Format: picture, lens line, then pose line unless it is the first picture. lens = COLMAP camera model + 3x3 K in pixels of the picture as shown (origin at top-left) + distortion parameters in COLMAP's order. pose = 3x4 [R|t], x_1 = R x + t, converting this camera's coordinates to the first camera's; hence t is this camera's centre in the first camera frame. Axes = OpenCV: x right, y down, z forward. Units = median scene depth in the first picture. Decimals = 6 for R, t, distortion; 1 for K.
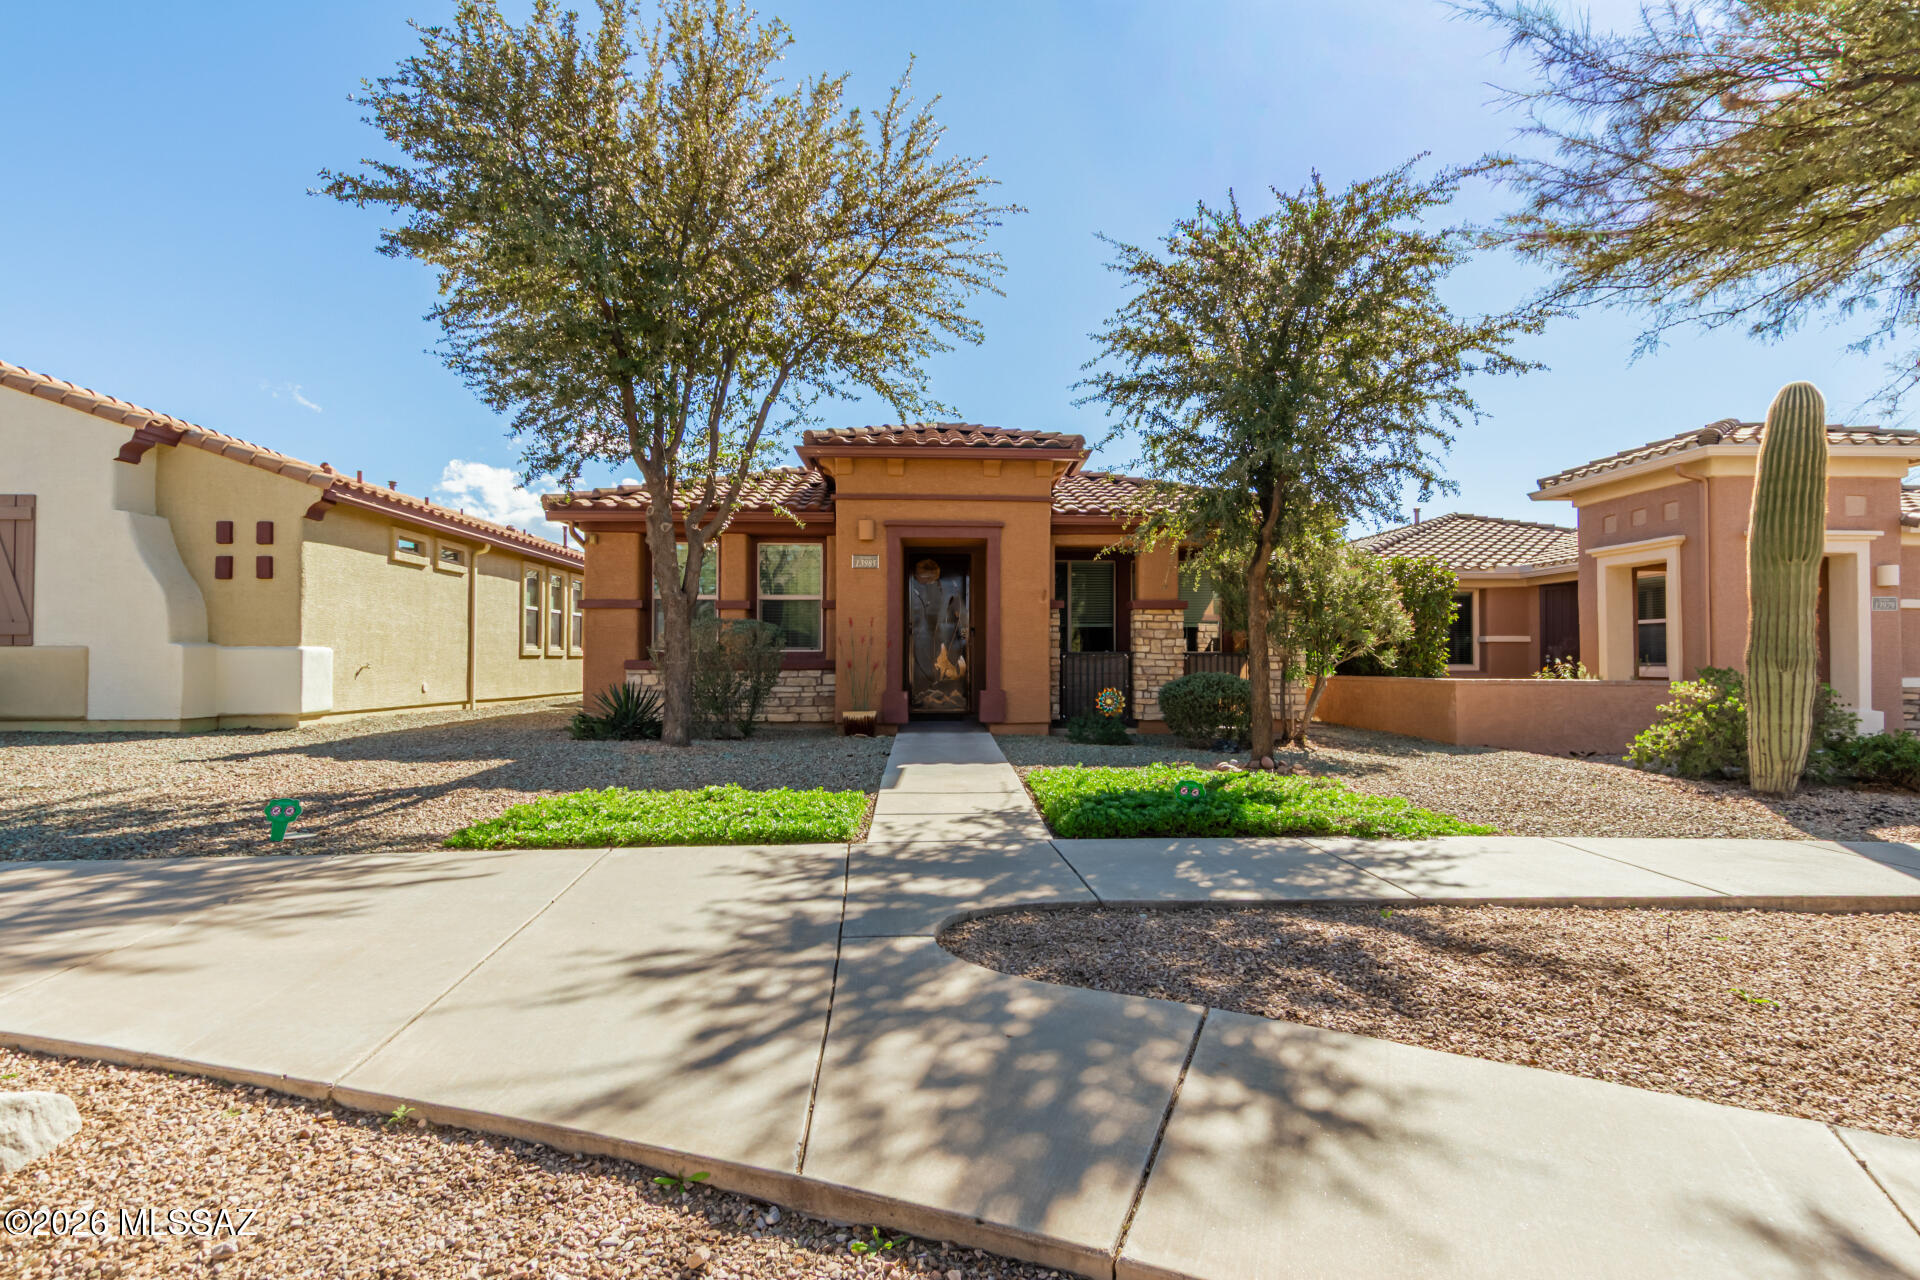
lens RADIAL K [[940.3, 0, 916.6], [0, 940.3, 651.9], [0, 0, 1]] dist [0.026474, -0.006857]
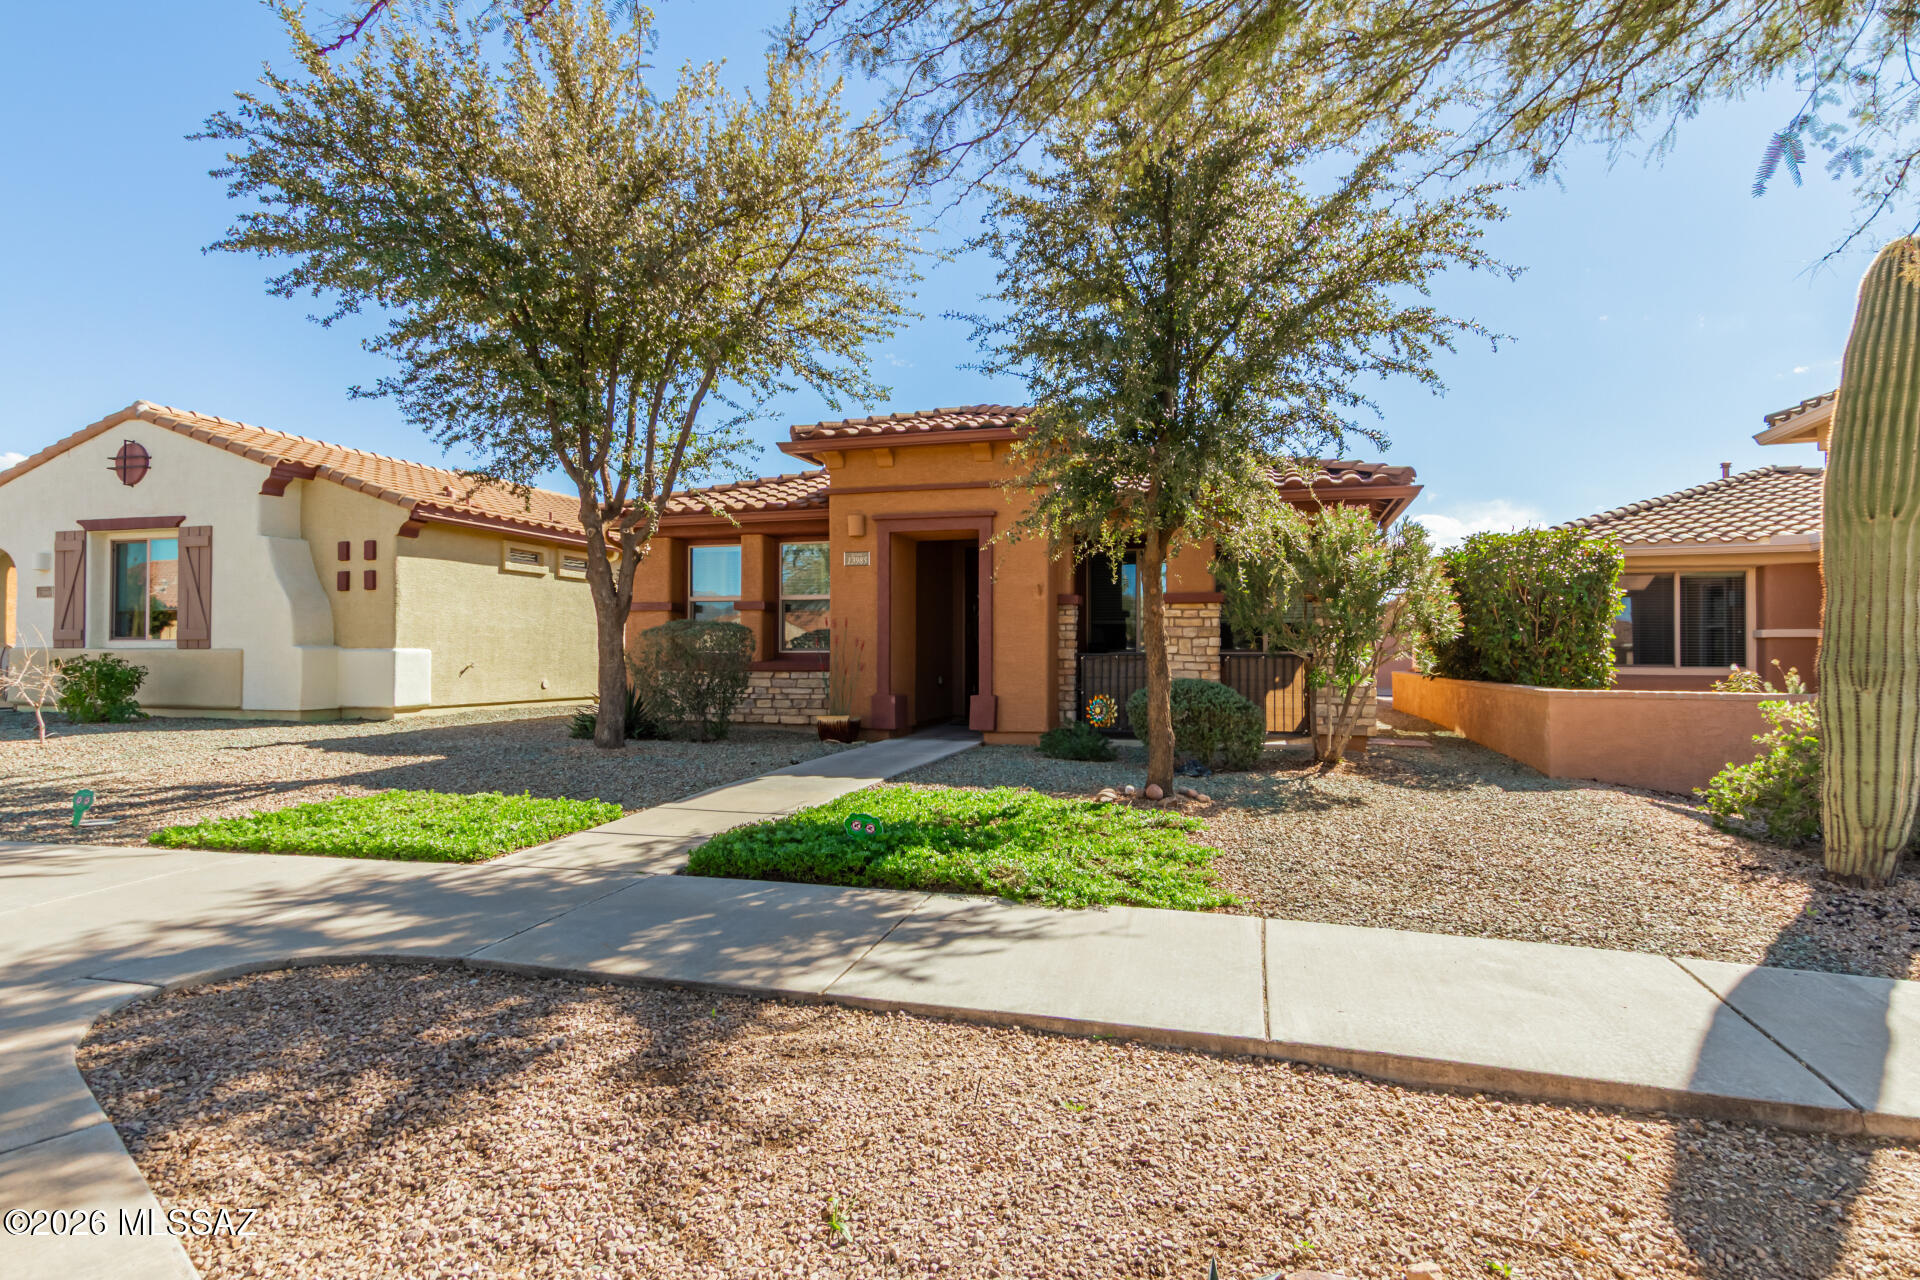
lens RADIAL K [[940.3, 0, 907.1], [0, 940.3, 652.6], [0, 0, 1]] dist [0.026474, -0.006857]
pose [[0.949895, -0.000205, -0.312569, 0.298525], [0.002133, 0.999981, 0.005824, -0.006106], [0.312562, -0.006198, 0.949877, 0.109805]]
